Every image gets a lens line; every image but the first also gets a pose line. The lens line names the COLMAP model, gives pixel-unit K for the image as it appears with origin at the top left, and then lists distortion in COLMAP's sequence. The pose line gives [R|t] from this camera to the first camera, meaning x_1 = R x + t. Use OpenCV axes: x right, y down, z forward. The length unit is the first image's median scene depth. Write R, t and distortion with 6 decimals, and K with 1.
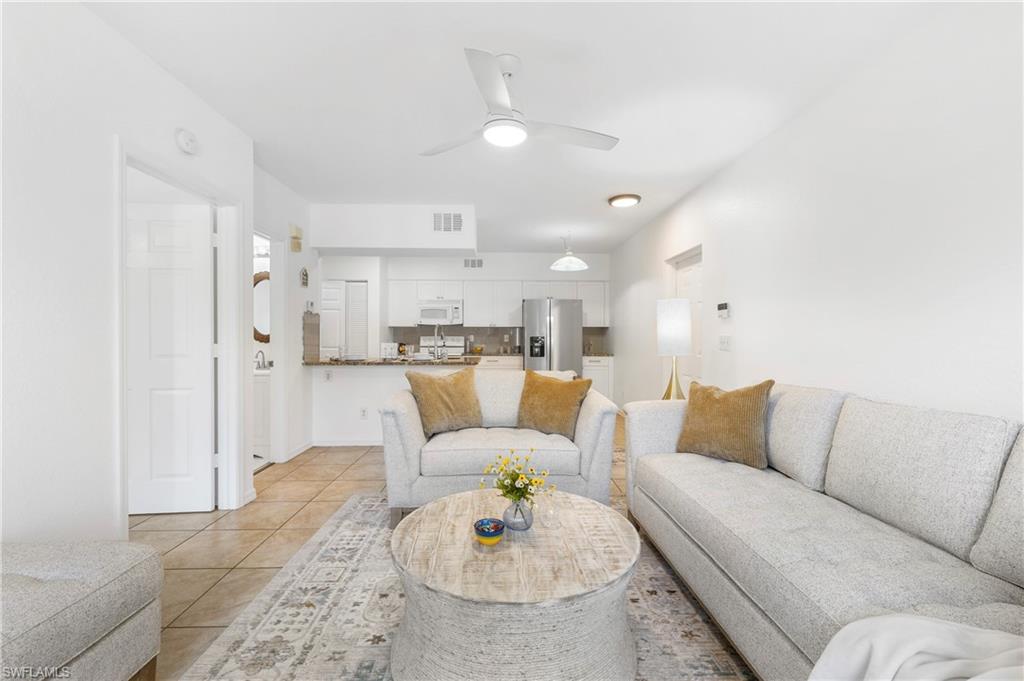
lens RADIAL K [[446.4, 0, 510.9], [0, 446.4, 339.6], [0, 0, 1]] dist [0.002273, 0.000653]
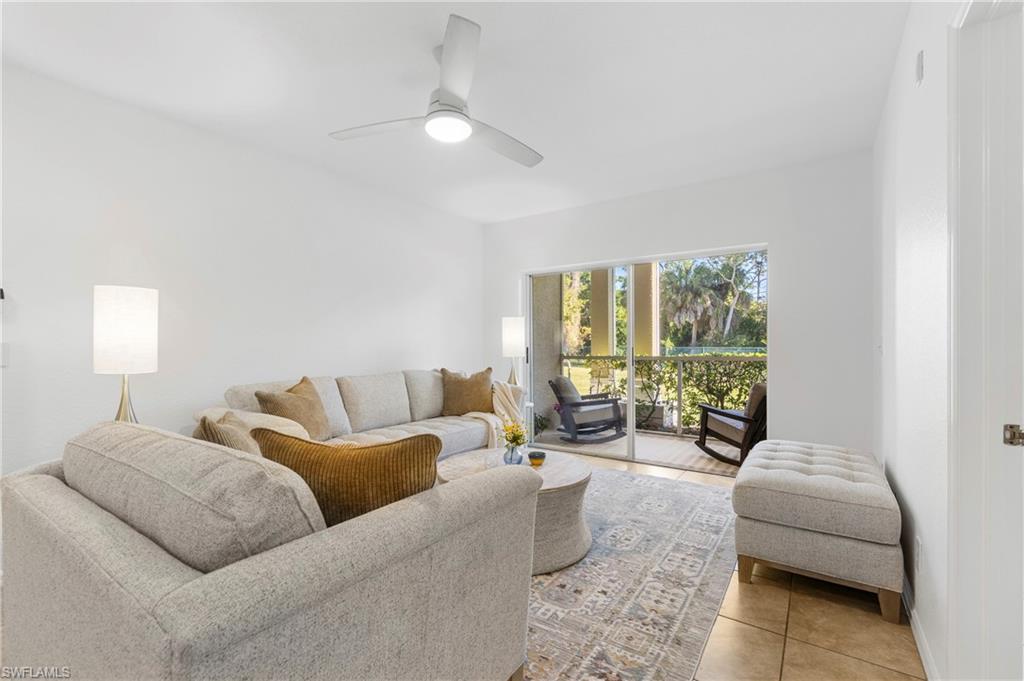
lens RADIAL K [[446.4, 0, 511.1], [0, 446.4, 341.0], [0, 0, 1]] dist [0.002273, 0.000653]
pose [[-0.807321, 0.009685, 0.590034, -0.840314], [0.007377, 0.999953, -0.006319, -0.003722], [-0.590067, -0.000748, -0.807354, 2.087744]]
